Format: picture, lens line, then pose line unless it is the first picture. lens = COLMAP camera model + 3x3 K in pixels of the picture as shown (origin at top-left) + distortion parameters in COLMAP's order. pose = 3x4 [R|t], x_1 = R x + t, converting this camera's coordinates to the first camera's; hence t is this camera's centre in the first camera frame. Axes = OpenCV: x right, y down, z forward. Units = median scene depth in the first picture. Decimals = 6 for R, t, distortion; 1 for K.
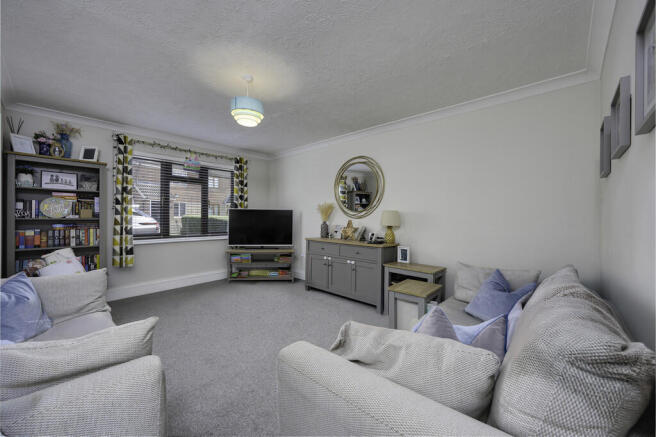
lens RADIAL K [[257.5, 0, 328.0], [0, 257.5, 218.5], [0, 0, 1]] dist [-0.001231, 0.000532]
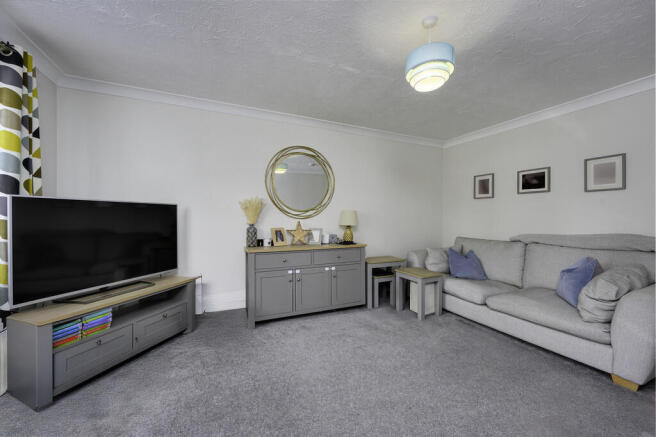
lens RADIAL K [[257.5, 0, 328.0], [0, 257.5, 218.5], [0, 0, 1]] dist [-0.001231, 0.000532]
pose [[0.375472, -0.011236, 0.926766, -0.655252], [0.007458, 0.999931, 0.009102, -0.009002], [-0.926804, 0.003494, 0.375530, 0.612467]]
